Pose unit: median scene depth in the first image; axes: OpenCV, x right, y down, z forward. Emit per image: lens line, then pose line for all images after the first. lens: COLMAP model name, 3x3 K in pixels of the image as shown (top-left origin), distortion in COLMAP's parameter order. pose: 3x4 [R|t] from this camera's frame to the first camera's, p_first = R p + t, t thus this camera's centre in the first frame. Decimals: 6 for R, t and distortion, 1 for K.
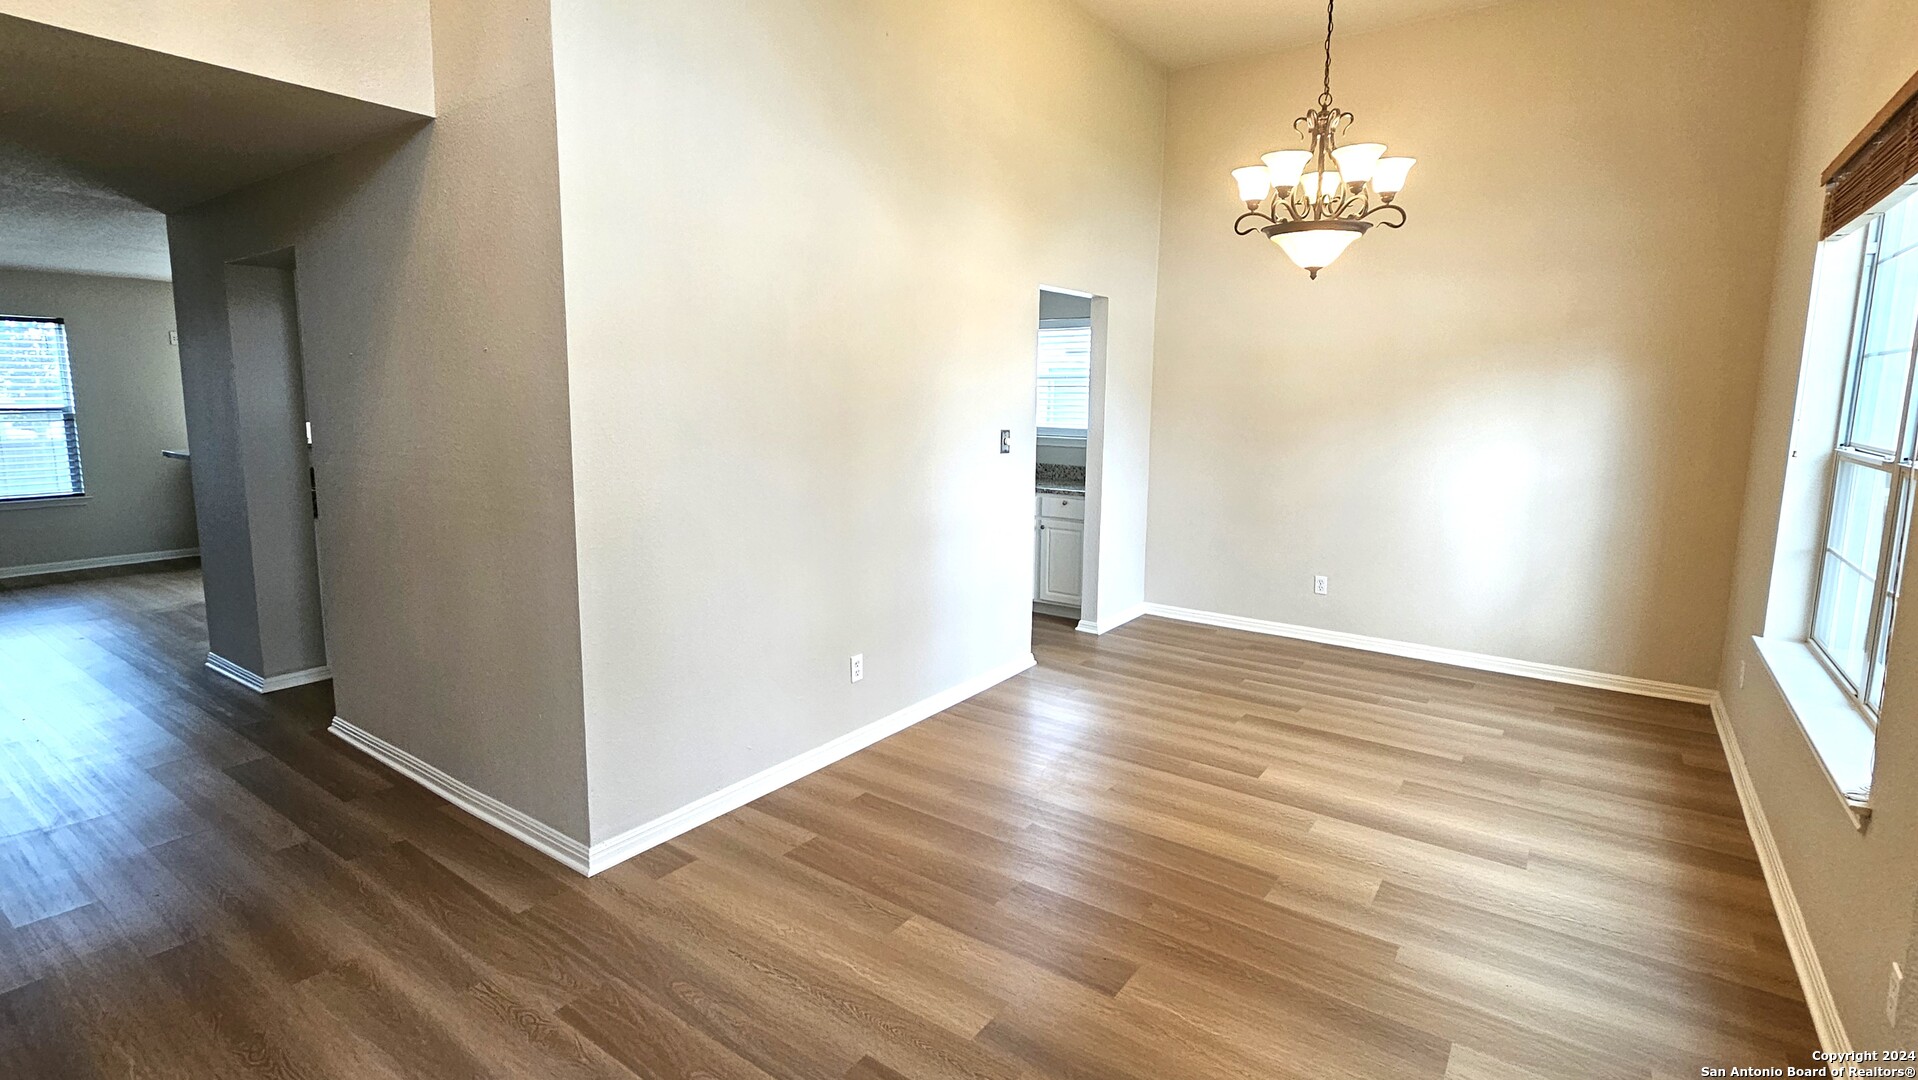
lens RADIAL K [[895.0, 0, 947.3], [0, 895.0, 535.4], [0, 0, 1]] dist [-0.003053, 0.003086]
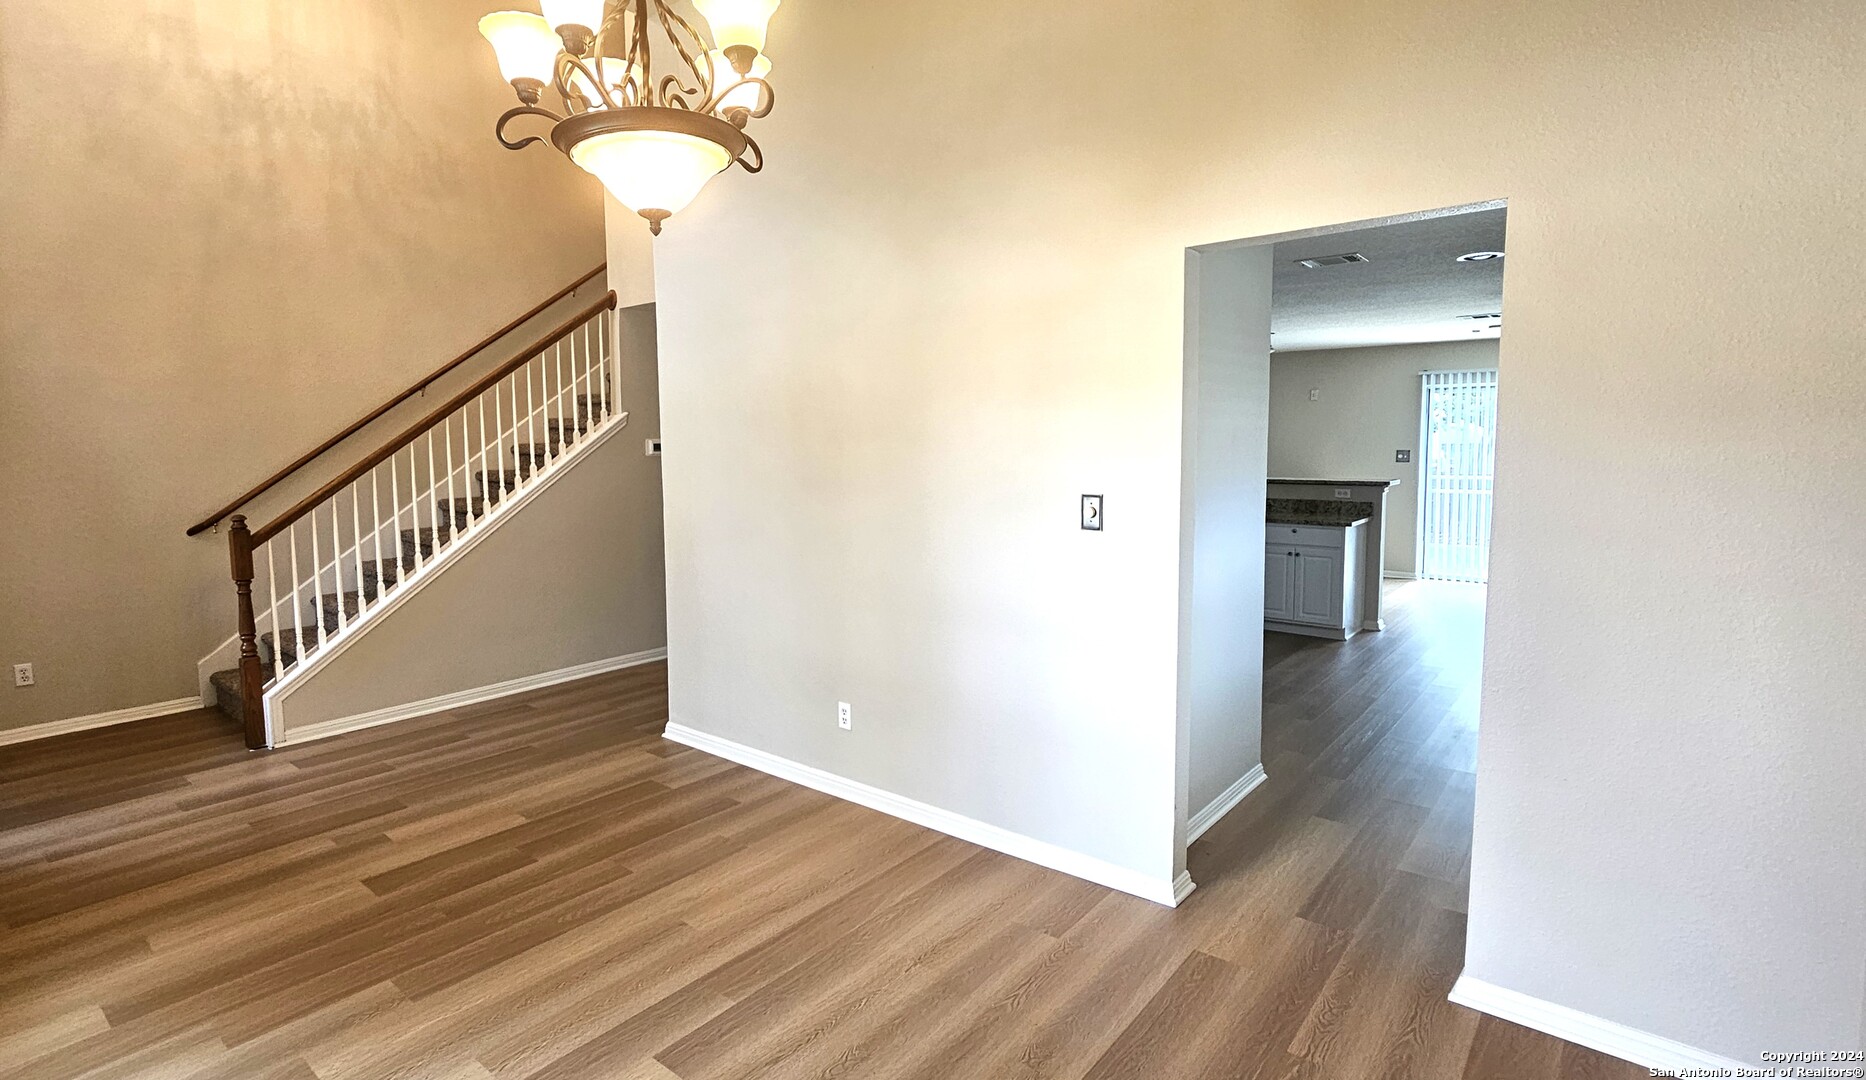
lens RADIAL K [[903.2, 0, 921.6], [0, 903.2, 526.0], [0, 0, 1]] dist [-0.003981, -0.000709]
pose [[-0.056333, 0.085092, -0.994779, 0.833635], [-0.152899, 0.983873, 0.092817, -0.158281], [0.986635, 0.157329, -0.042414, 1.036220]]
